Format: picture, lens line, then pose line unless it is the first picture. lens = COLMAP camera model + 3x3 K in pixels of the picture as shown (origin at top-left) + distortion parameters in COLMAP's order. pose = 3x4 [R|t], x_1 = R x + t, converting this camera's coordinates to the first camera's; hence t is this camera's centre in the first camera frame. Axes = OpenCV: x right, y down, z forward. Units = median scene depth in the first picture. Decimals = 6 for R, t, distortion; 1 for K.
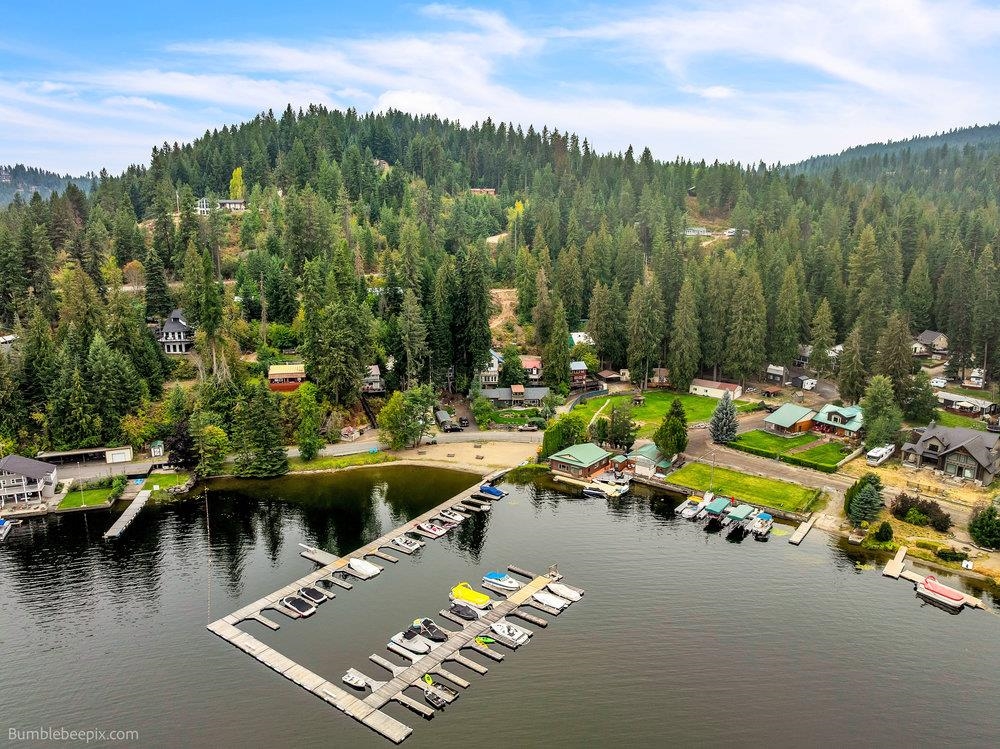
lens RADIAL K [[727.0, 0, 500.0], [0, 727.0, 374.5], [0, 0, 1]] dist [-0.038906, -0.002739]
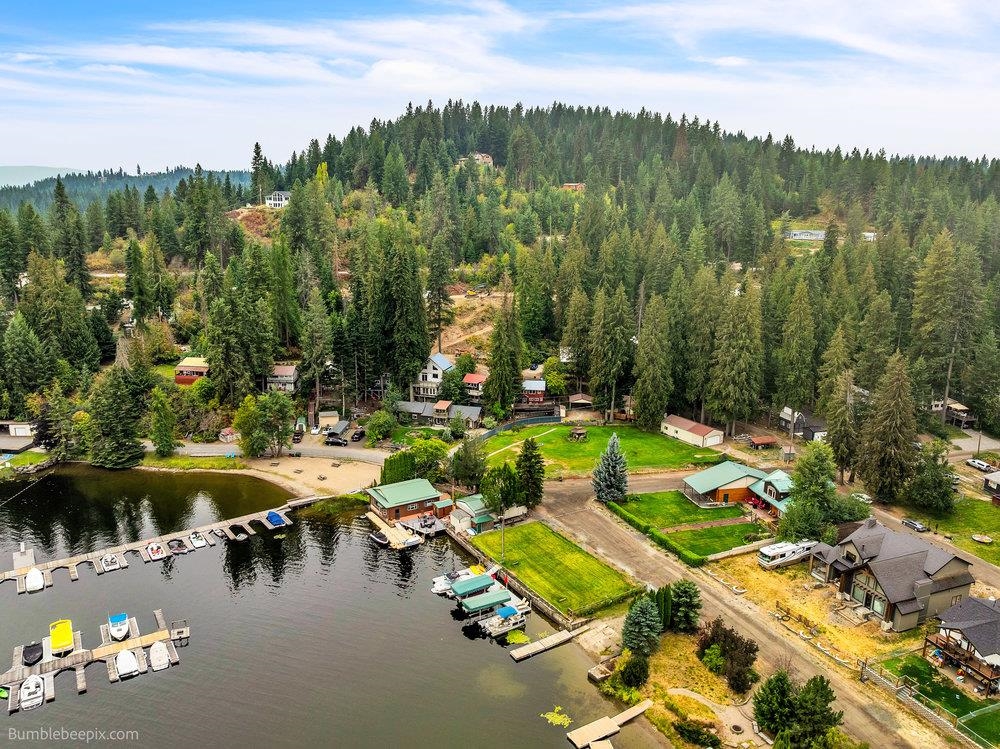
lens RADIAL K [[727.0, 0, 500.0], [0, 727.0, 374.5], [0, 0, 1]] dist [-0.038906, -0.002739]
pose [[0.937015, 0.088155, -0.337981, 0.446690], [-0.086624, 0.996047, 0.019641, -0.047427], [0.338377, 0.010874, 0.940948, 0.218339]]
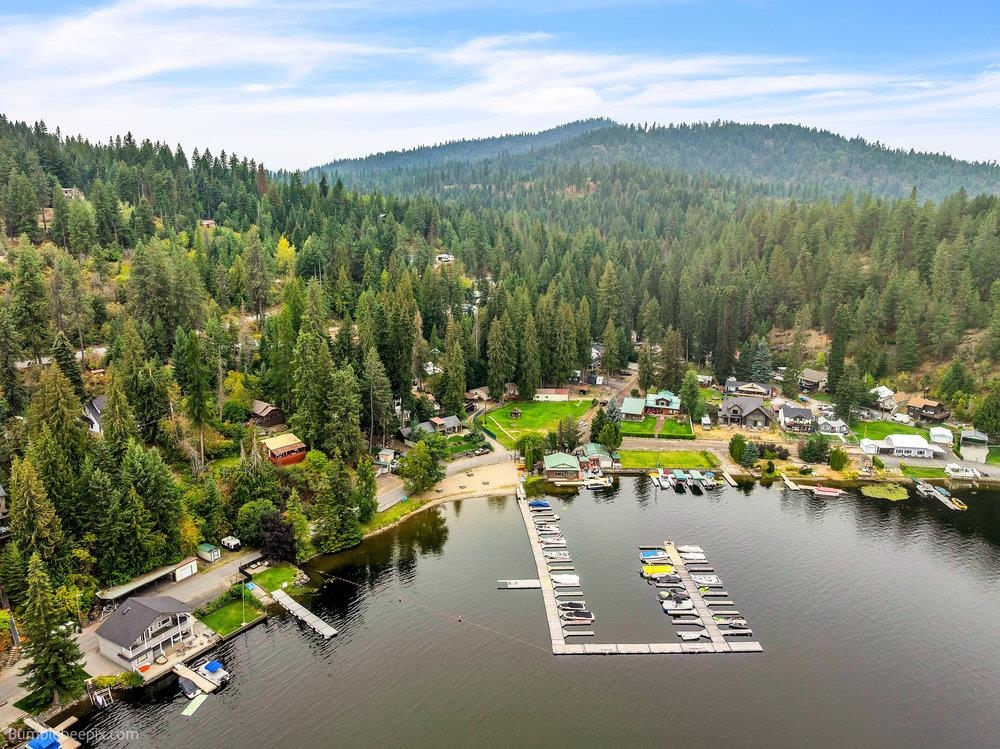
lens RADIAL K [[727.0, 0, 500.0], [0, 727.0, 374.5], [0, 0, 1]] dist [-0.038906, -0.002739]
pose [[0.783522, -0.135471, 0.606417, -0.681698], [0.129052, 0.990142, 0.054451, -0.119593], [-0.607815, 0.035595, 0.793280, 0.028174]]
